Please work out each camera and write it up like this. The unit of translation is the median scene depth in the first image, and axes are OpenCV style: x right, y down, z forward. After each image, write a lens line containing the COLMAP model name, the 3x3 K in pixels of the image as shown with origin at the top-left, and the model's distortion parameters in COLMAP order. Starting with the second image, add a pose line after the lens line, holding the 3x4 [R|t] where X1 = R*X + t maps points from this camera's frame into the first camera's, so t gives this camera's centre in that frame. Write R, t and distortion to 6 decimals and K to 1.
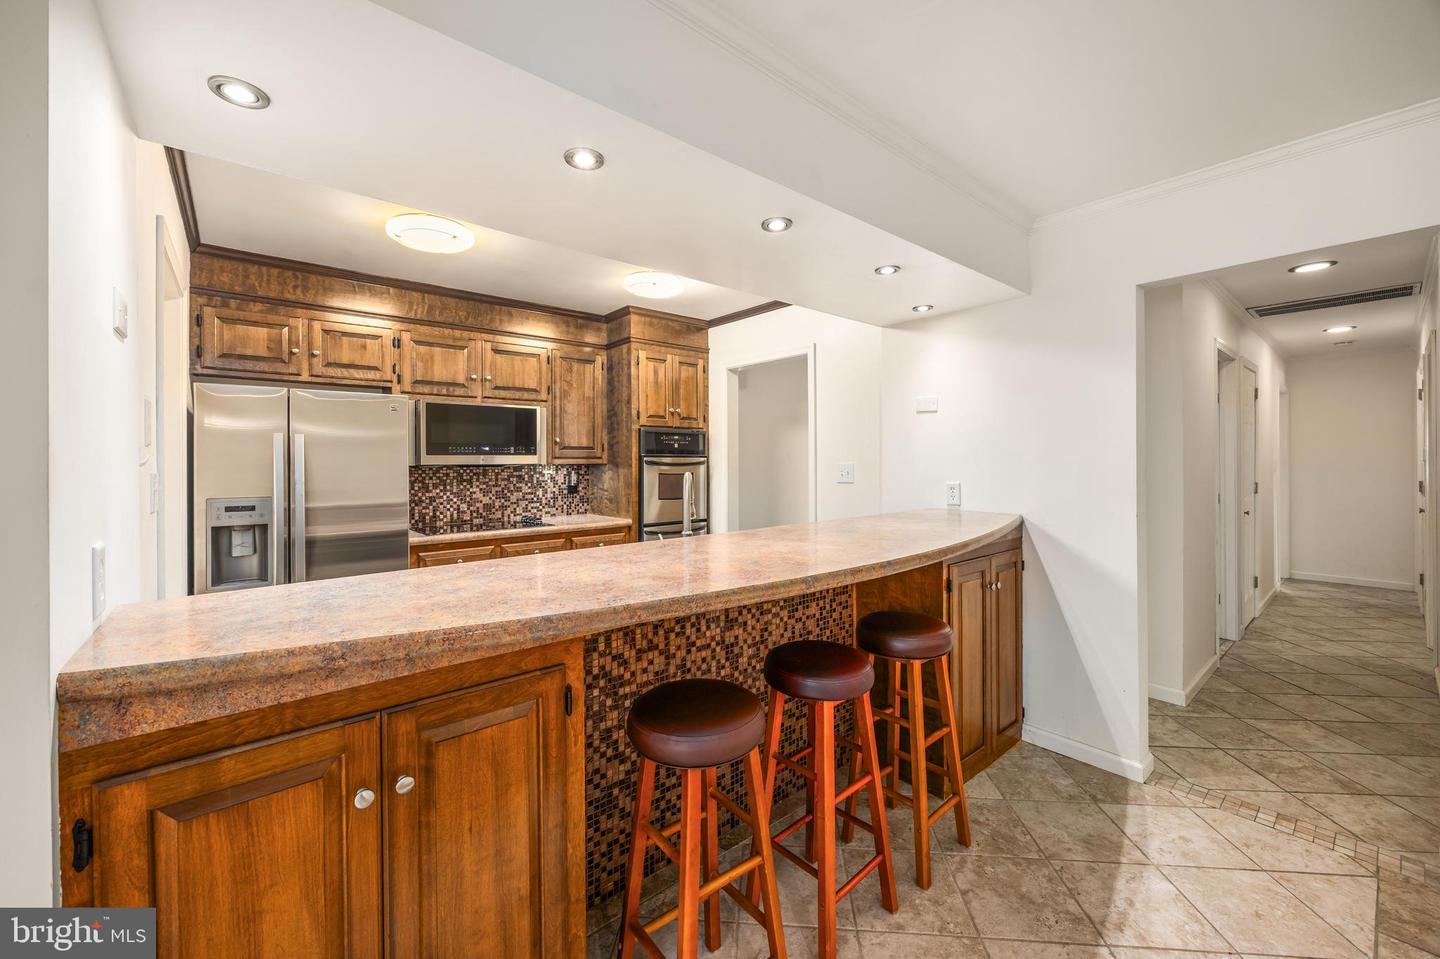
lens RADIAL K [[568.5, 0, 718.5], [0, 568.5, 460.7], [0, 0, 1]] dist [-0.001474, 0.000248]
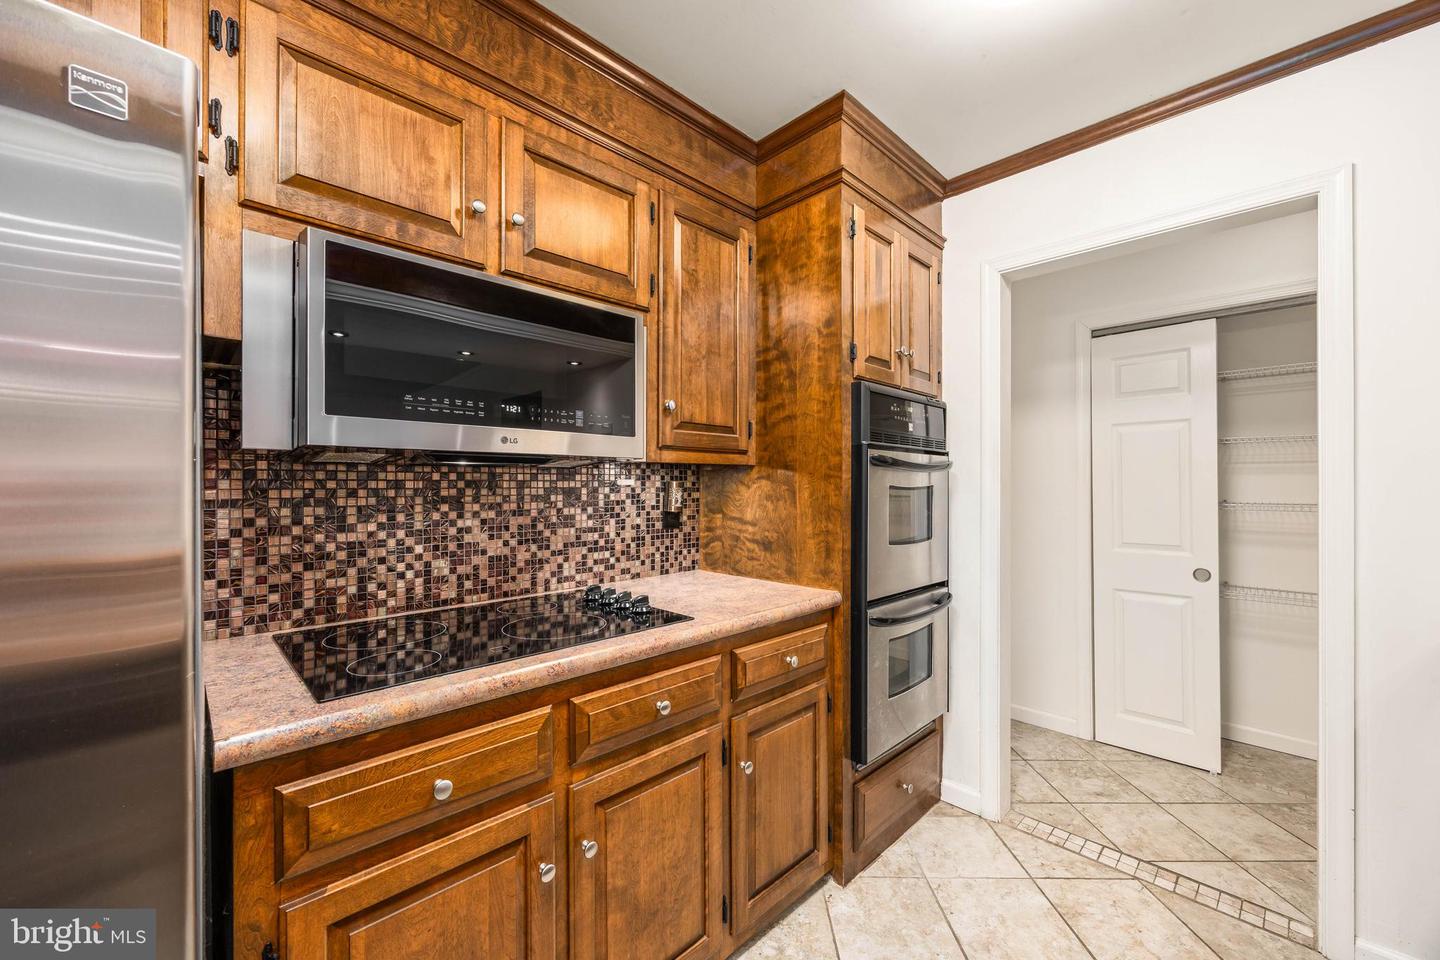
lens RADIAL K [[563.9, 0, 718.4], [0, 563.9, 483.0], [0, 0, 1]] dist [-0.003236, 0.000404]
pose [[0.997411, 0.006342, 0.071635, -0.290213], [-0.006233, 0.999979, -0.001746, 0.023075], [-0.071645, 0.001295, 0.997429, 0.607981]]
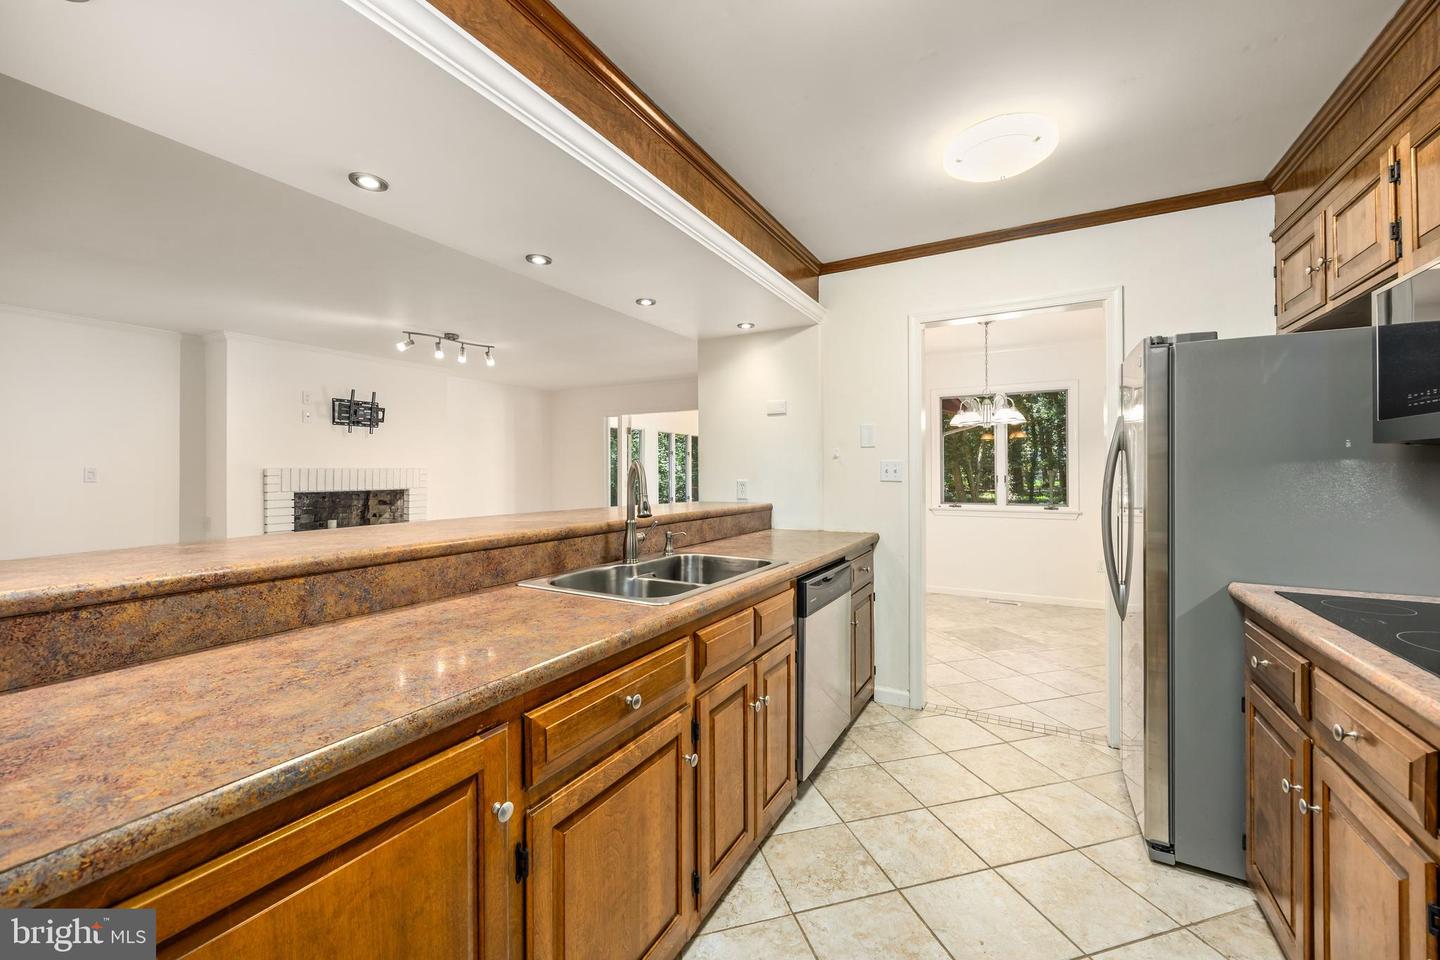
lens RADIAL K [[556.6, 0, 704.7], [0, 556.6, 469.2], [0, 0, 1]] dist [0.001494, 0.000006]
pose [[-0.947847, 0.008495, -0.318611, 0.082365], [0.009952, 0.999946, -0.002944, 0.020069], [0.318569, -0.005961, -0.947881, 1.096269]]
